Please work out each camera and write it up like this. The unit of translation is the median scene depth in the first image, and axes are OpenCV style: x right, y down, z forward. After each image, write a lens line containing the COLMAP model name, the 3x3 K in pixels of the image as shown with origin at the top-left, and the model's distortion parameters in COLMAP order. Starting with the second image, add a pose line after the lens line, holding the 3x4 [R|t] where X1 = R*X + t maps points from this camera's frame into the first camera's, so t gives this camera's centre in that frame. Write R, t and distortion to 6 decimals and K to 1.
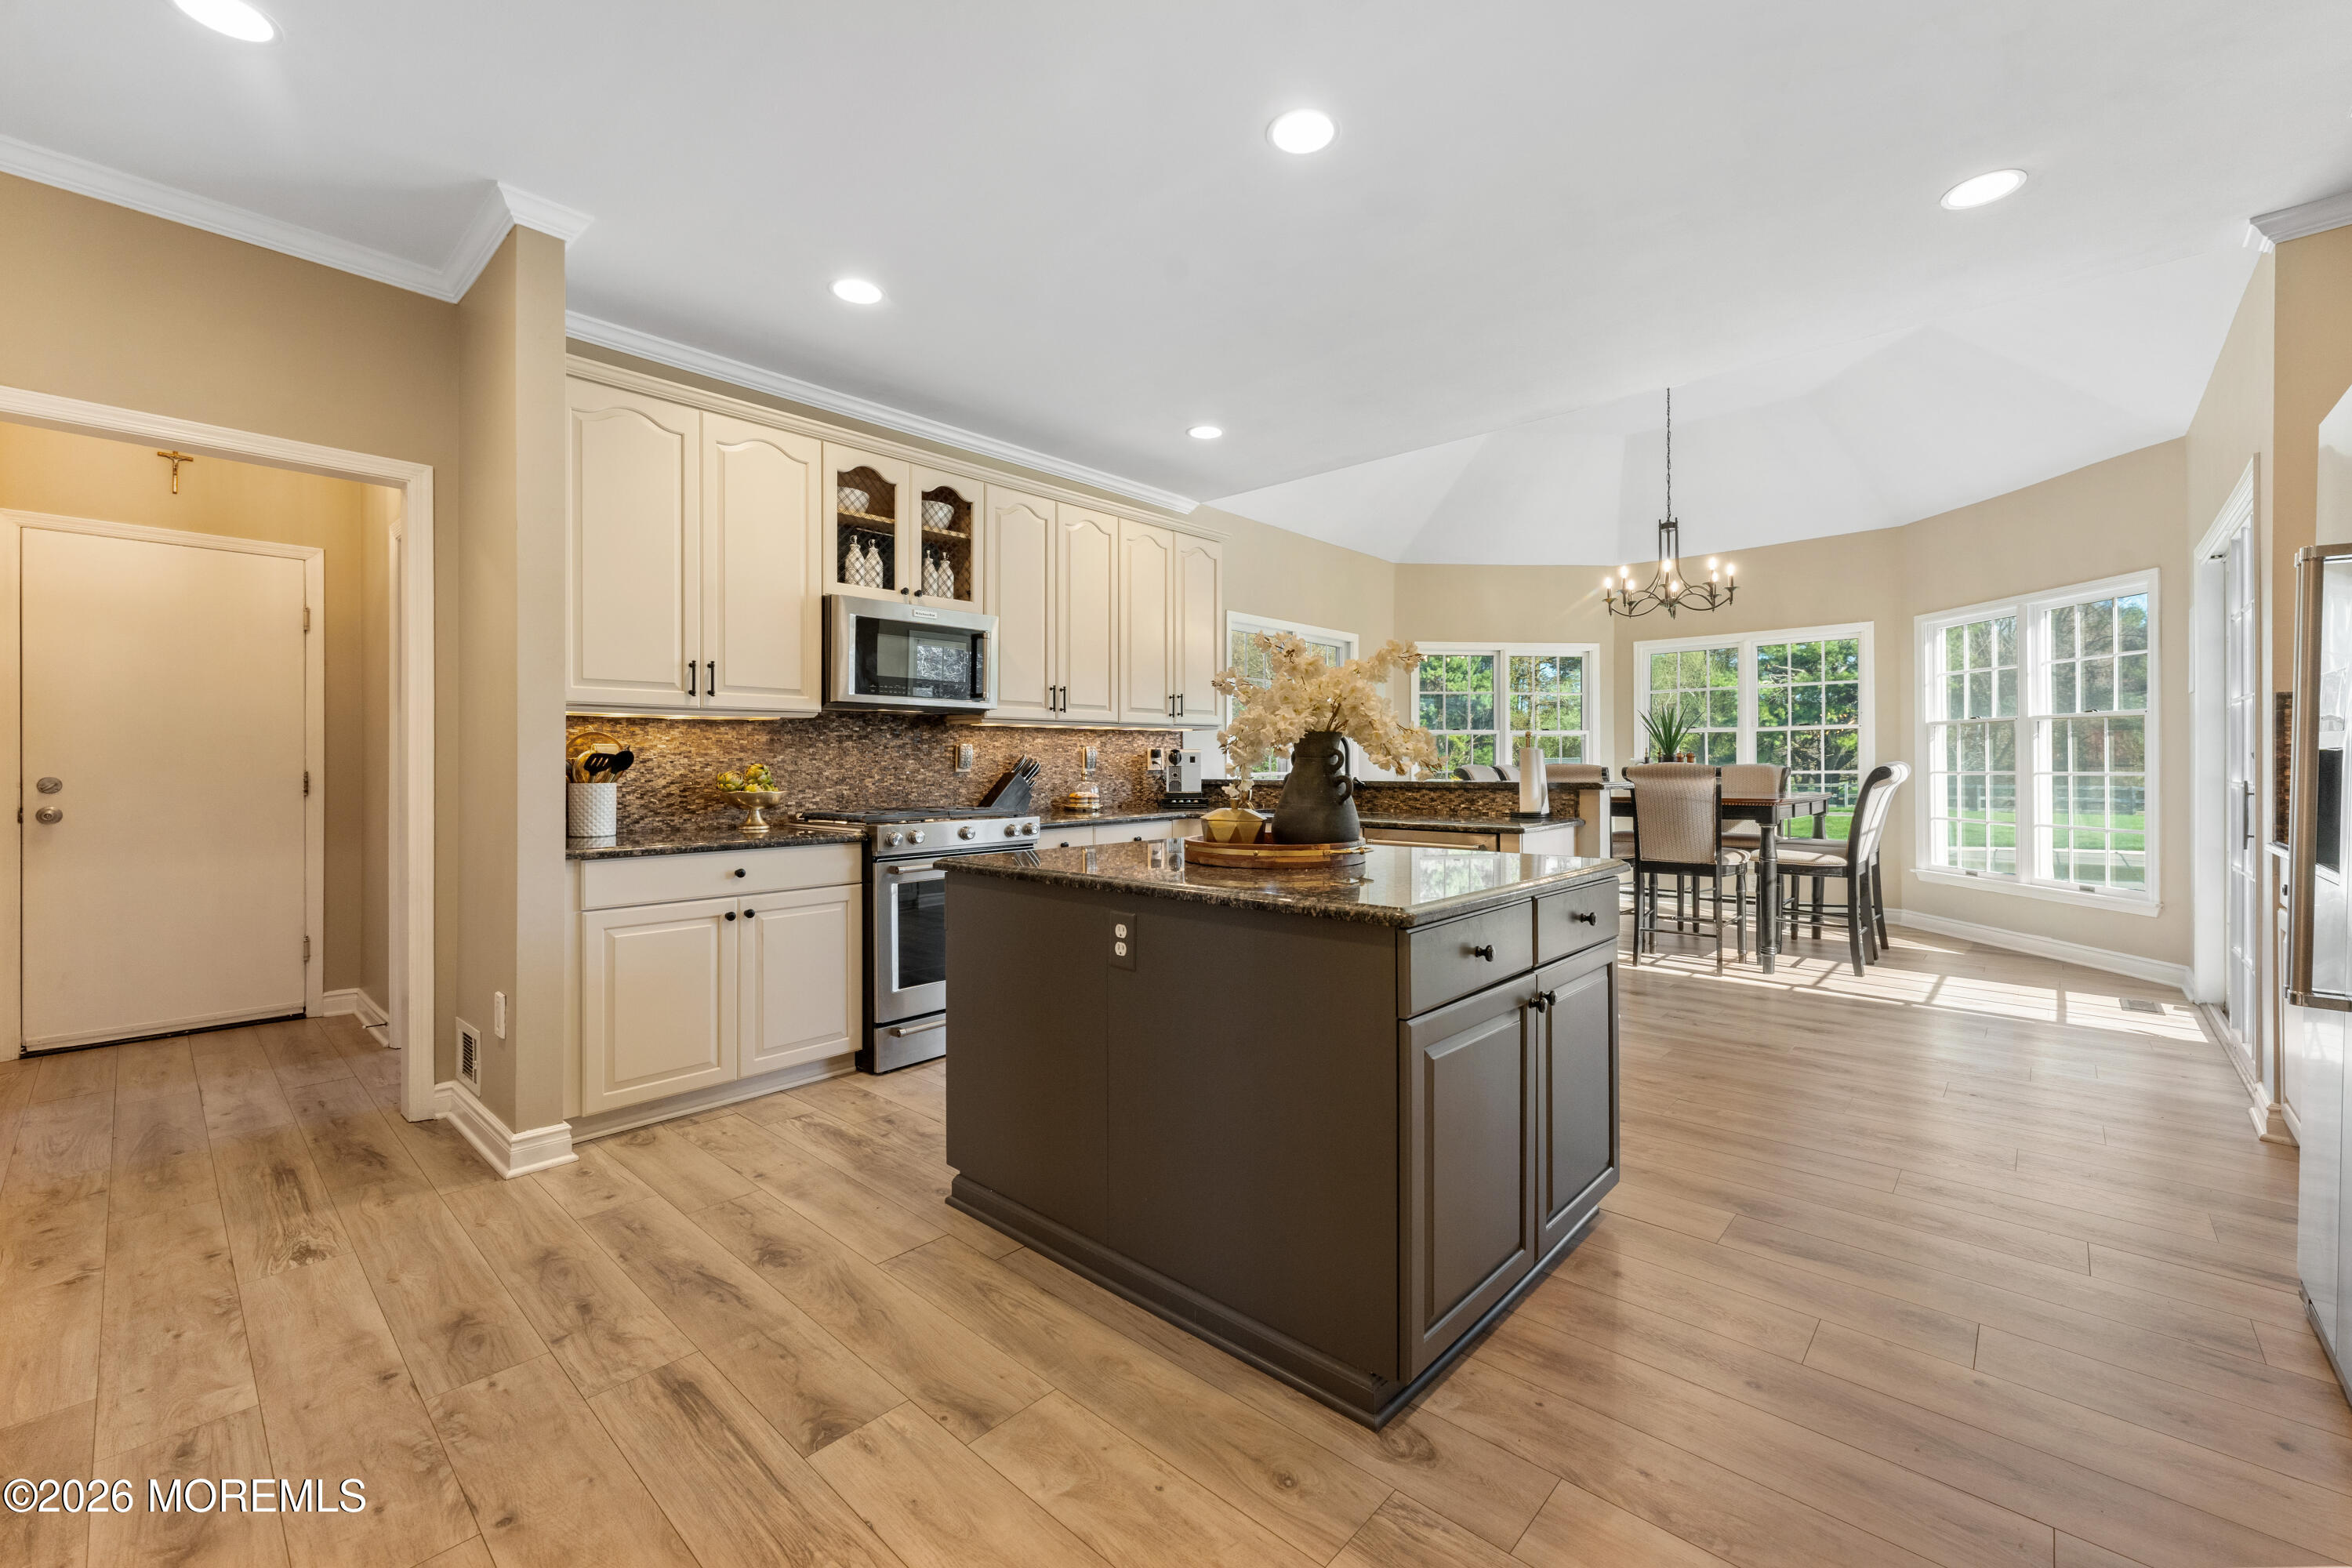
lens RADIAL K [[935.6, 0, 1193.8], [0, 935.6, 772.0], [0, 0, 1]] dist [0.002419, -0.000872]
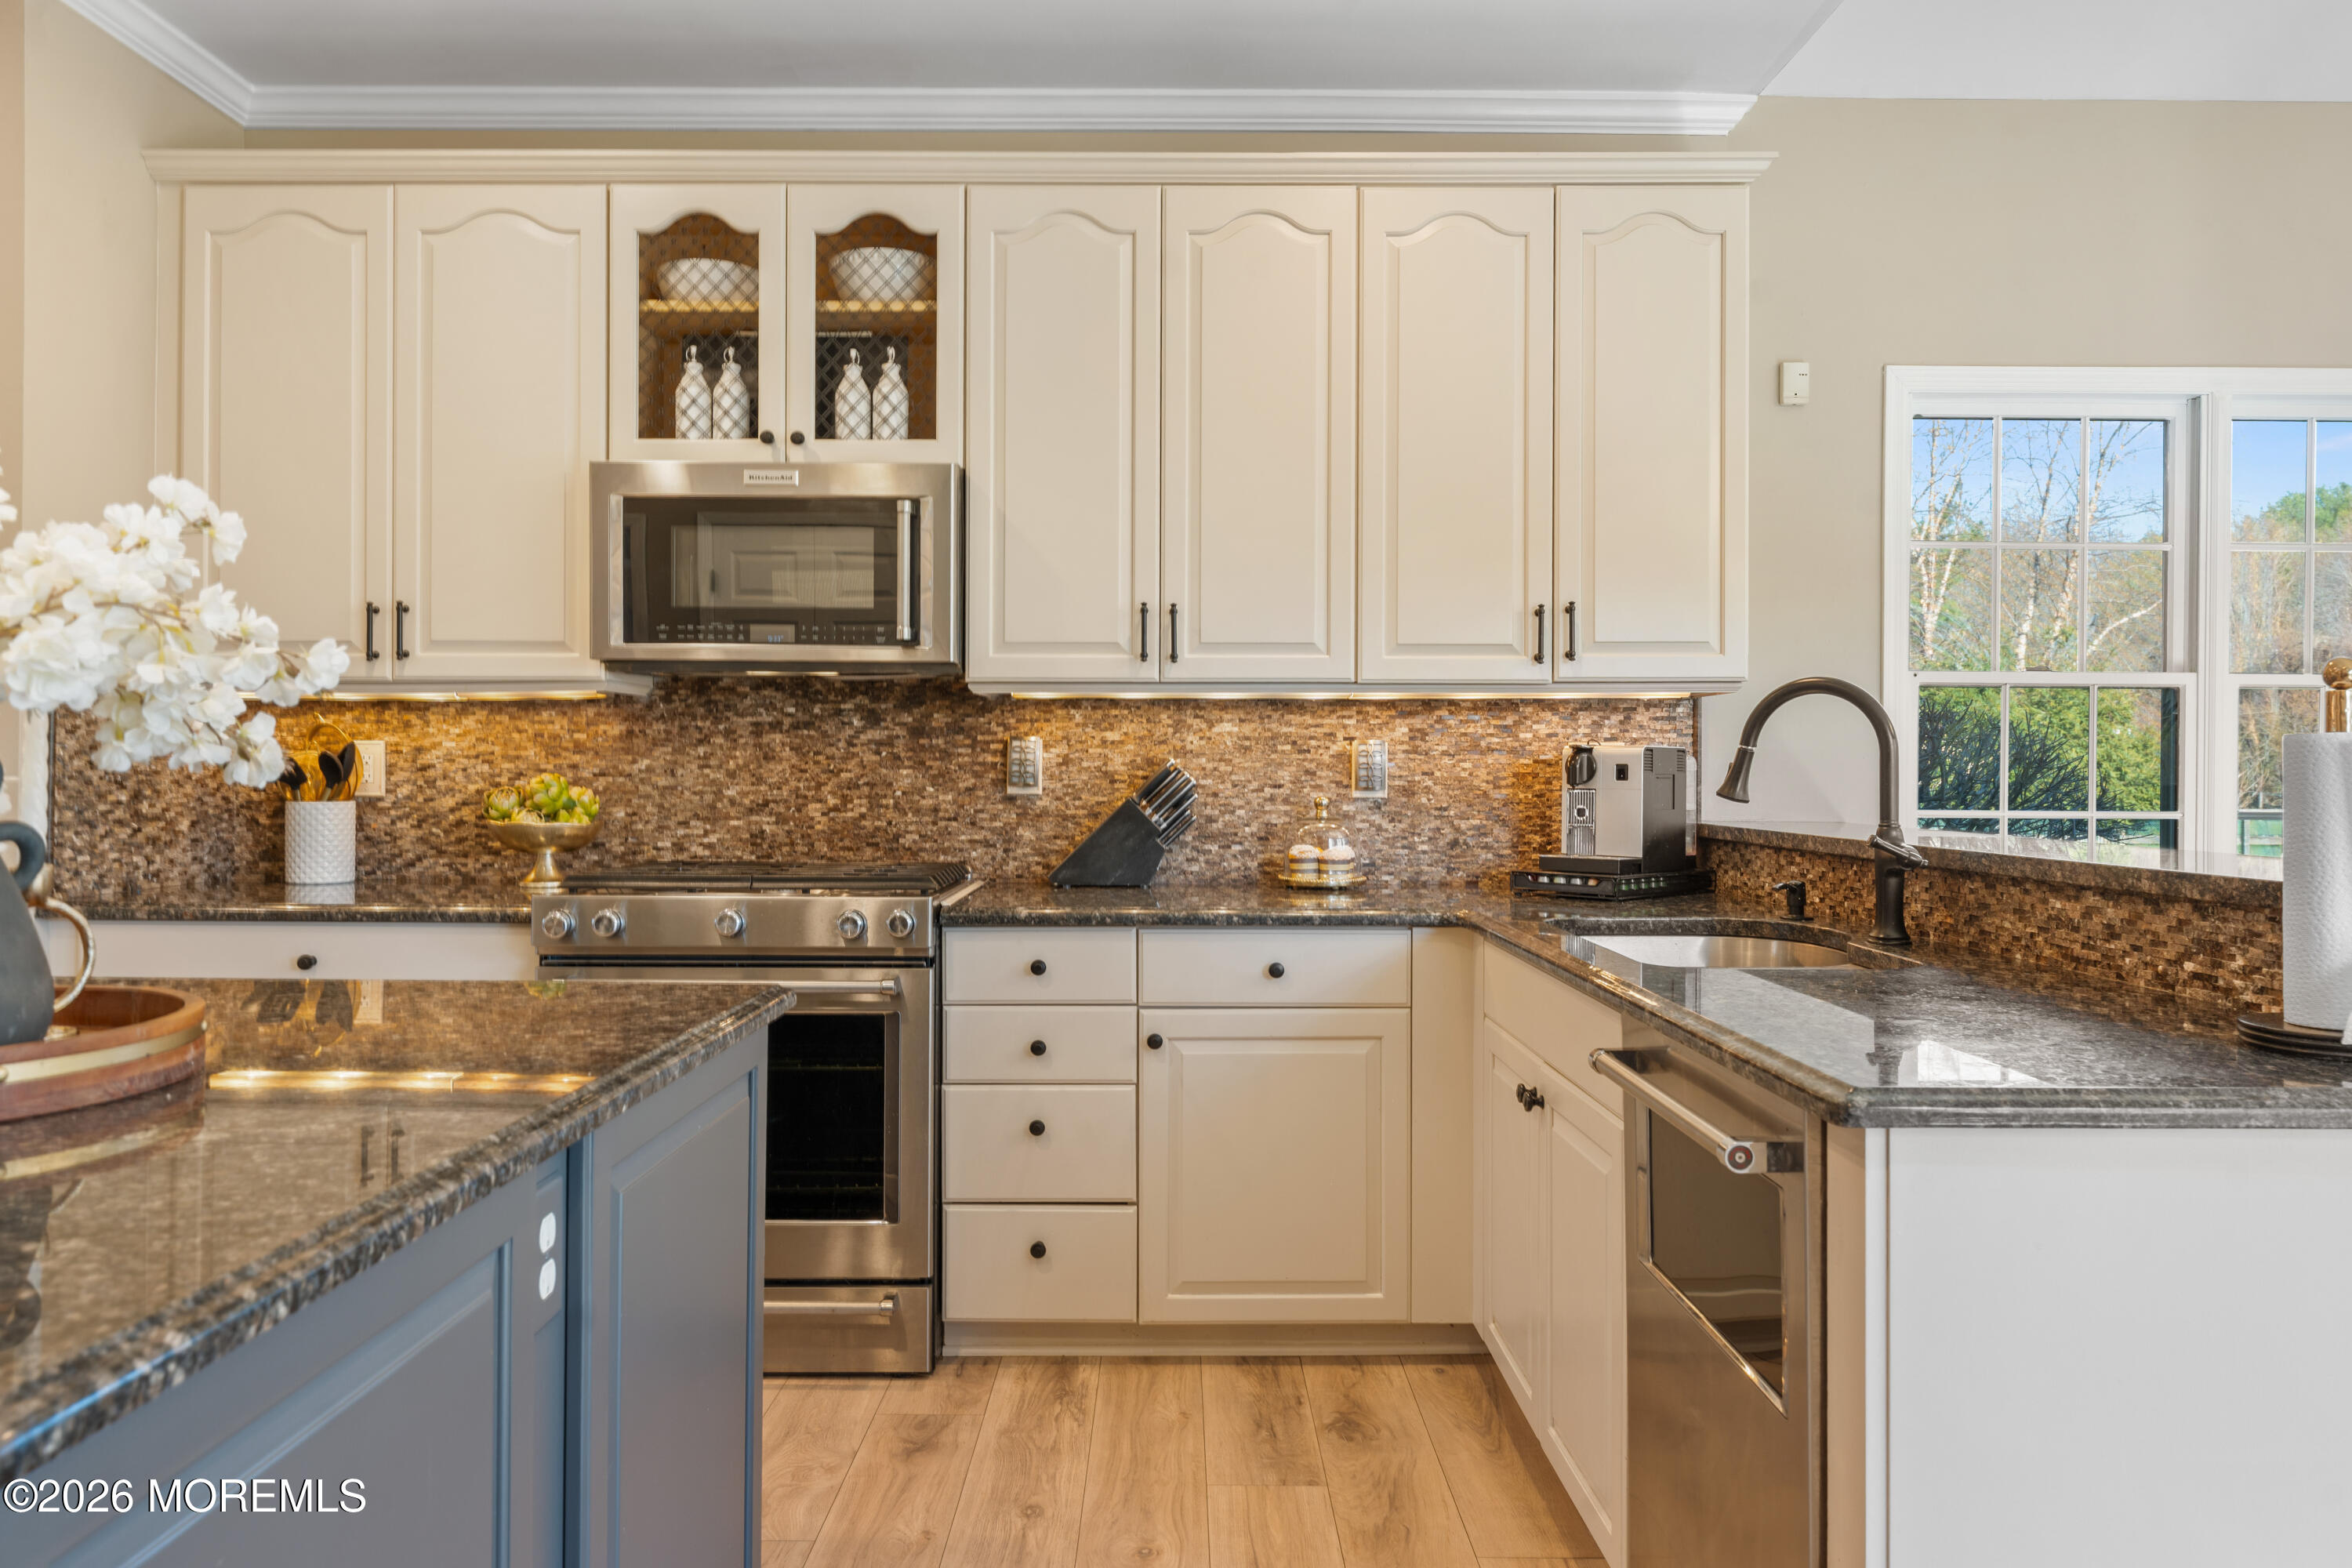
lens RADIAL K [[1682.8, 0, 1197.4], [0, 1682.8, 786.1], [0, 0, 1]] dist [-0.007790, 0.001975]
pose [[0.677850, 0.013069, -0.735084, 0.505018], [-0.015710, 0.999871, 0.003290, -0.009706], [0.735032, 0.009318, 0.677968, 0.529459]]
